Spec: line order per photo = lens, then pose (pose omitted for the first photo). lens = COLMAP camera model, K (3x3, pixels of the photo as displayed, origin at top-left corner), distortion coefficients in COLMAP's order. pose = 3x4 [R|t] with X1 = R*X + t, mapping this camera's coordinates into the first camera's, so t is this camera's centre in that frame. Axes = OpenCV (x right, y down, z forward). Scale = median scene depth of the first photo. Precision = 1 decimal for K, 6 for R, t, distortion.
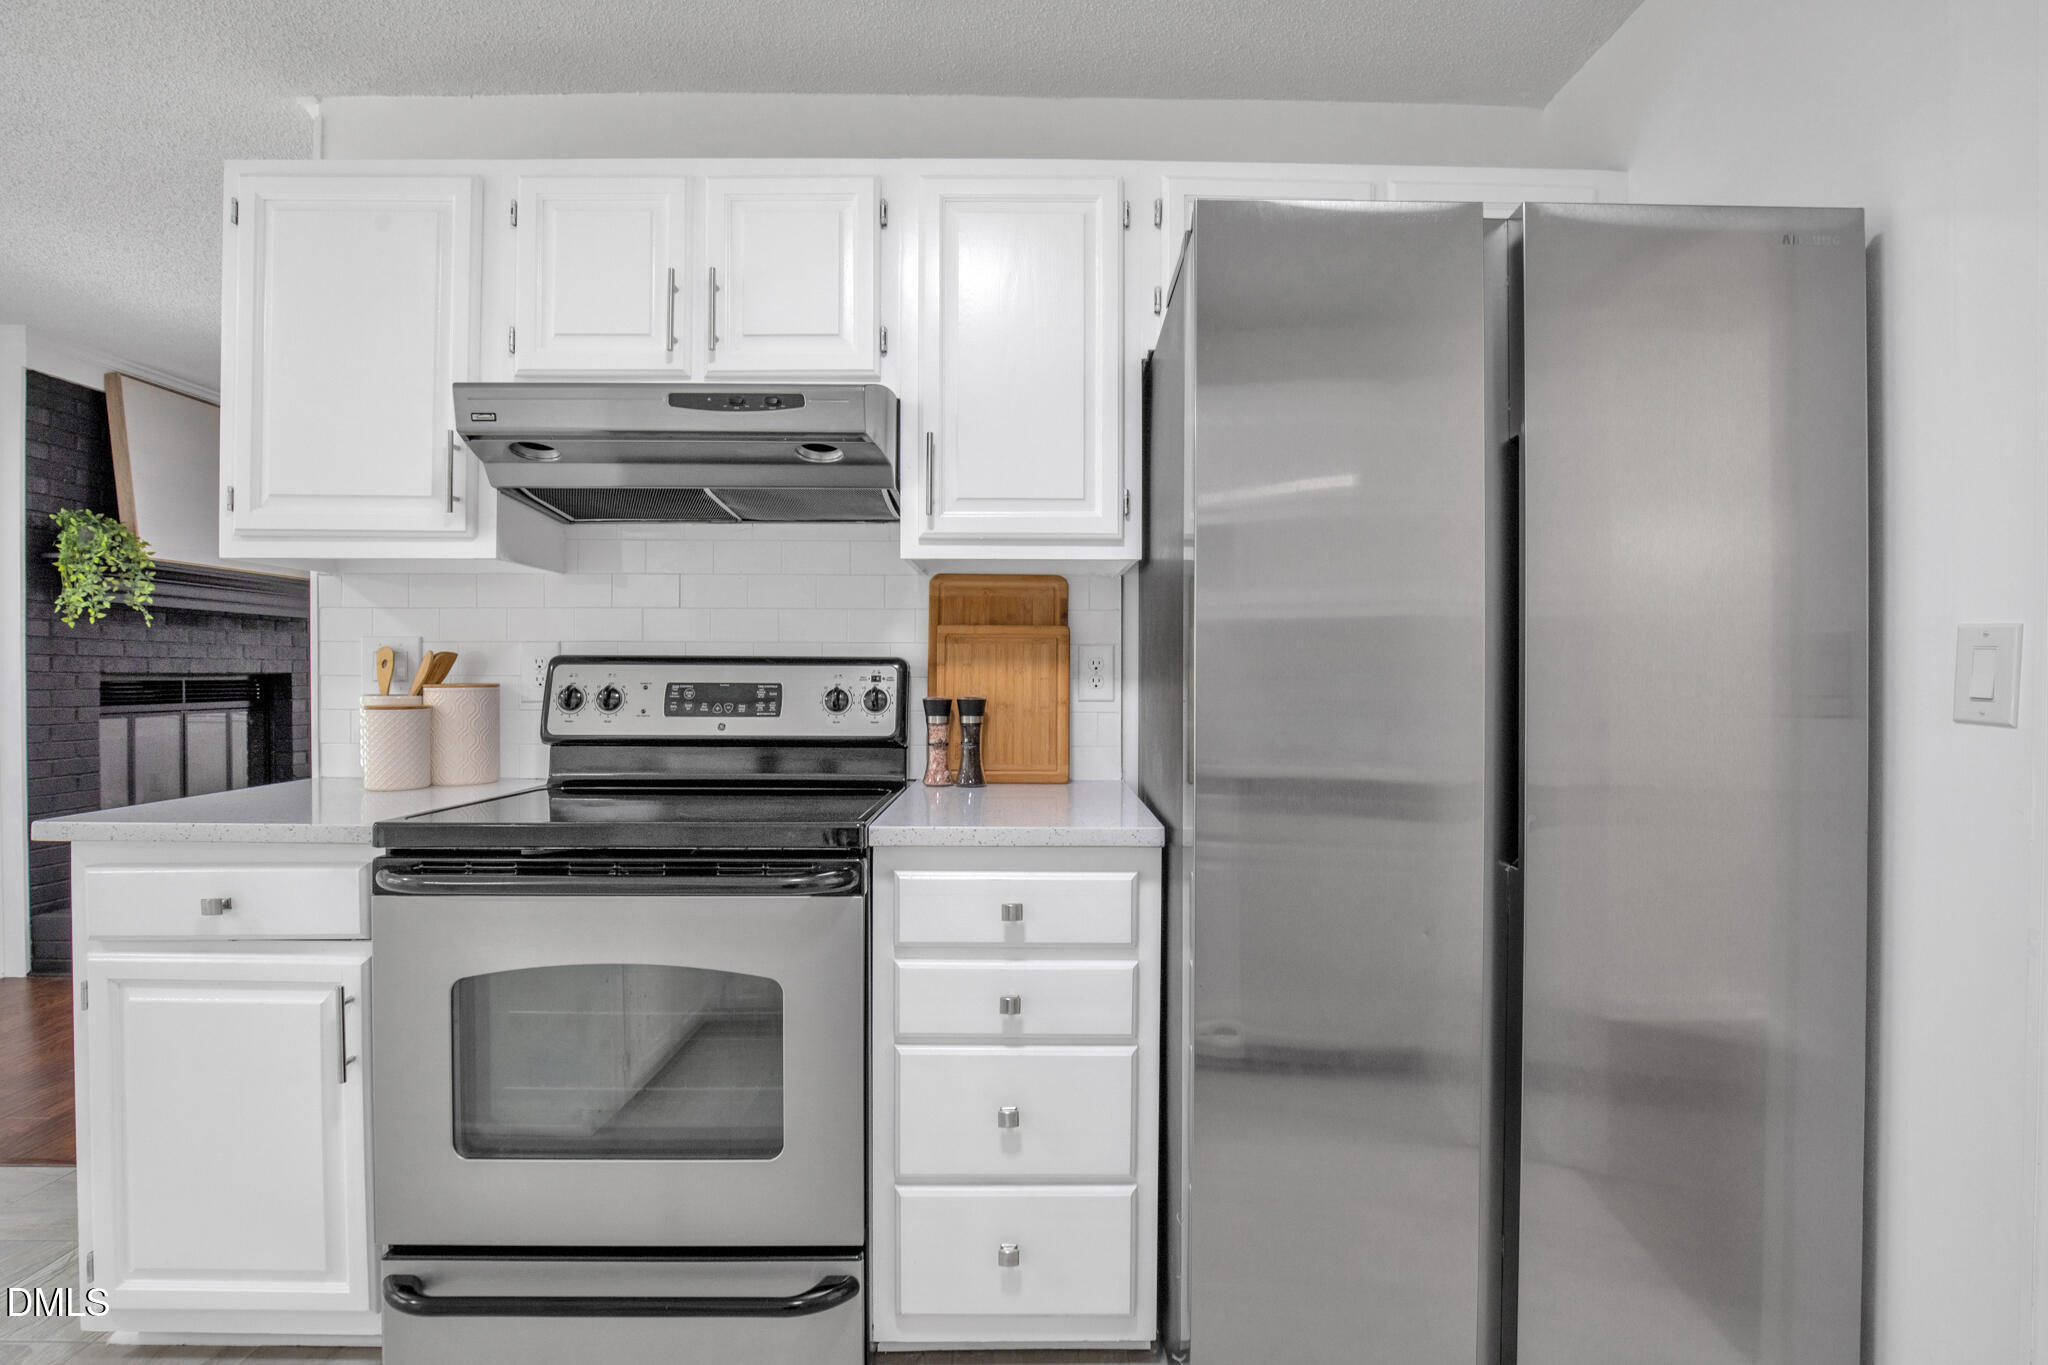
lens RADIAL K [[997.1, 0, 1011.8], [0, 997.1, 685.3], [0, 0, 1]] dist [-0.035545, 0.000749]
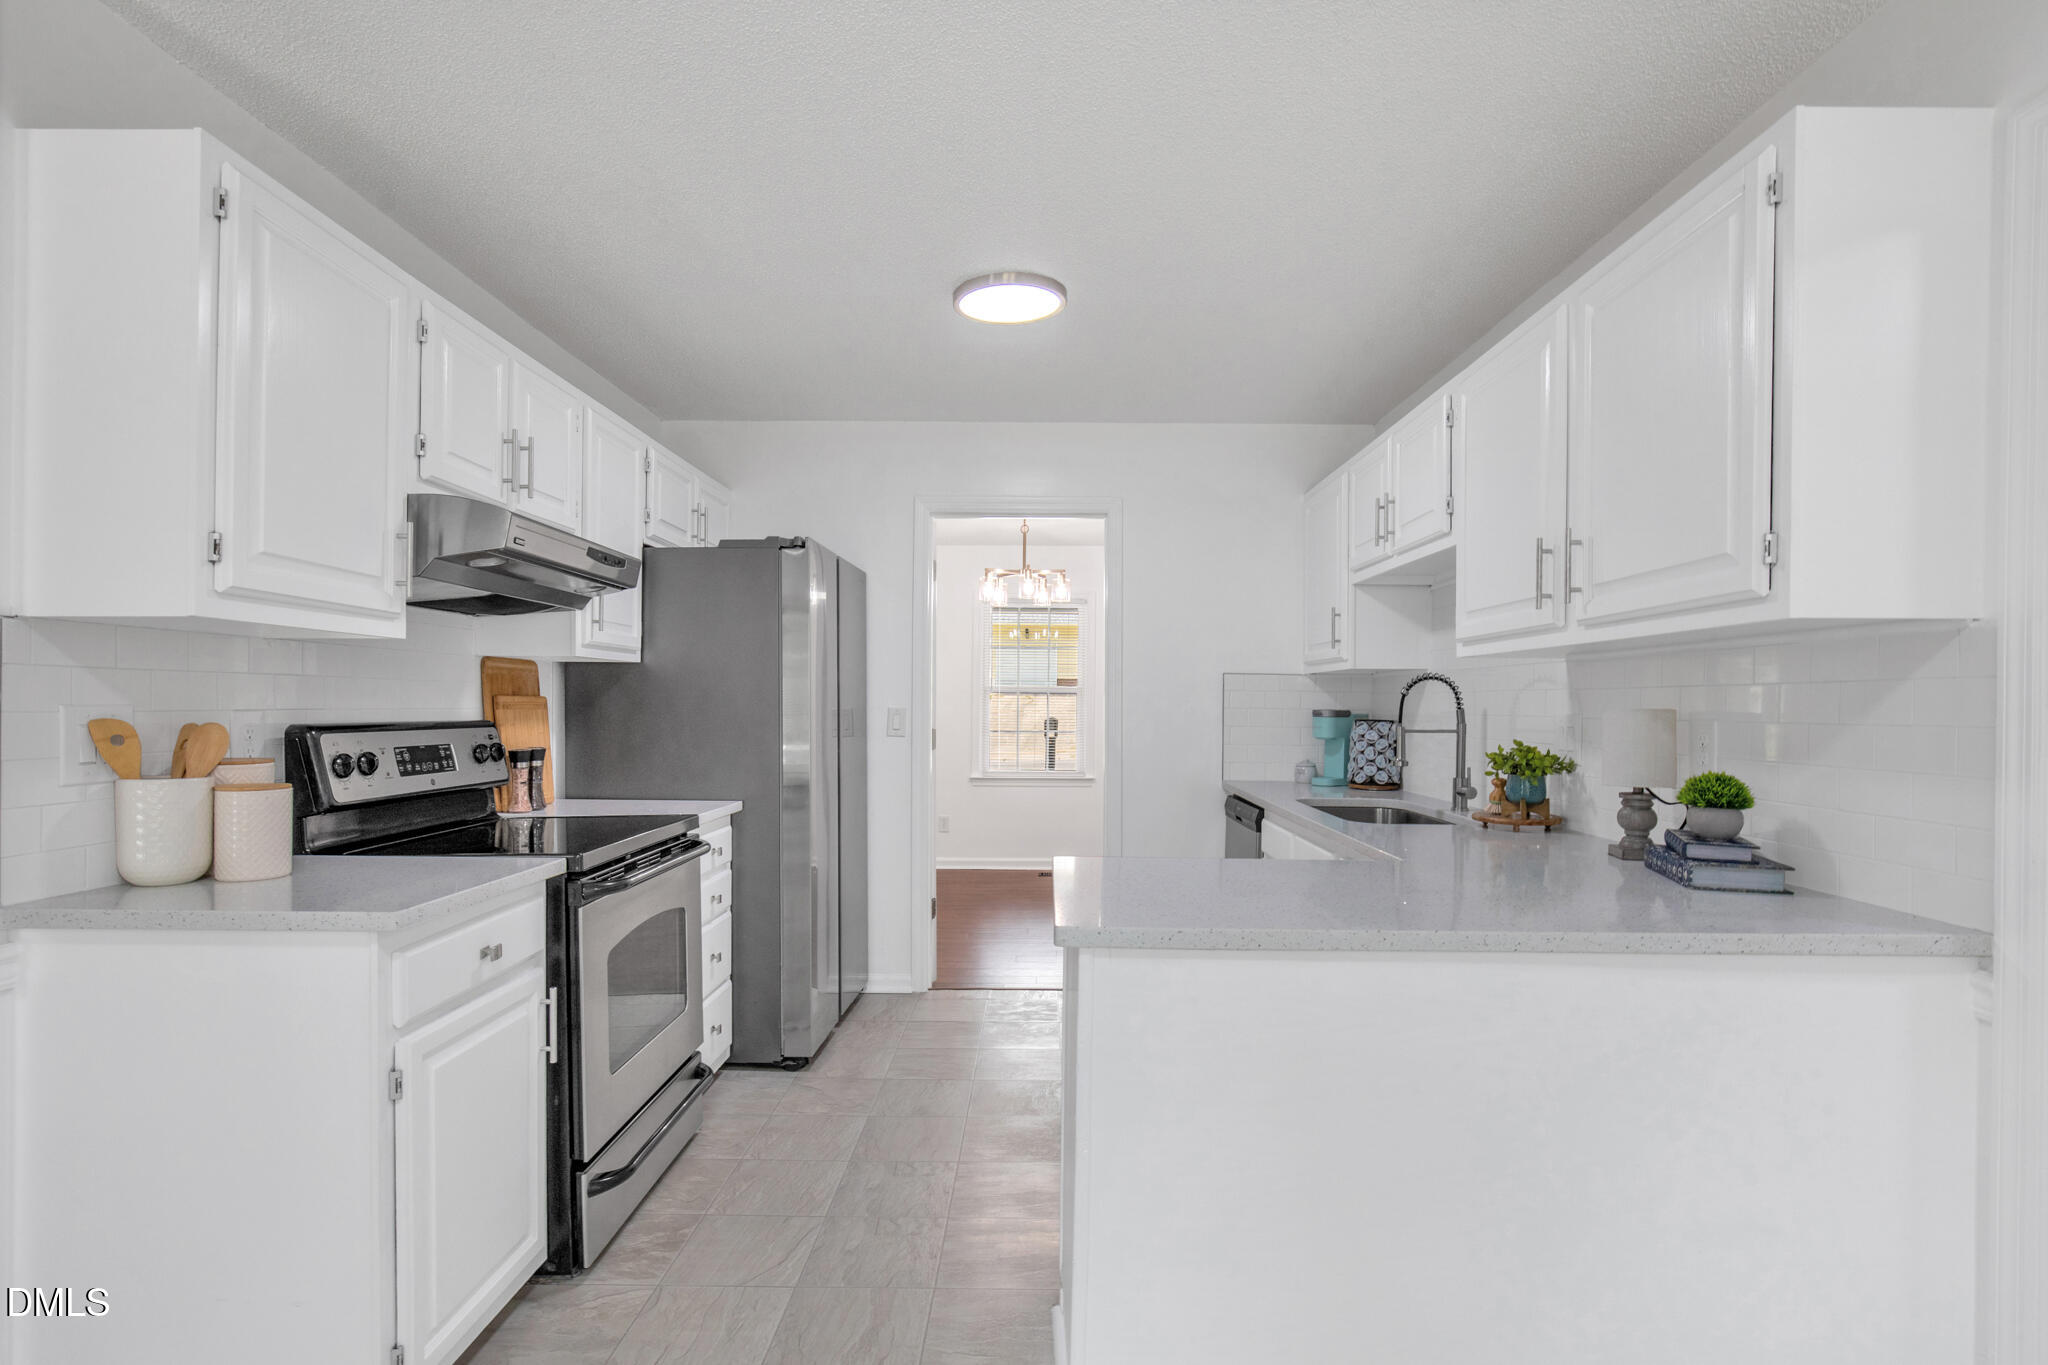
lens RADIAL K [[1007.9, 0, 1043.8], [0, 1007.9, 703.5], [0, 0, 1]] dist [-0.026243, 0.000814]
pose [[0.029385, -0.001331, 0.999567, -1.460562], [0.010992, 0.999939, 0.001008, -0.045247], [-0.999508, 0.010958, 0.029398, 0.234018]]
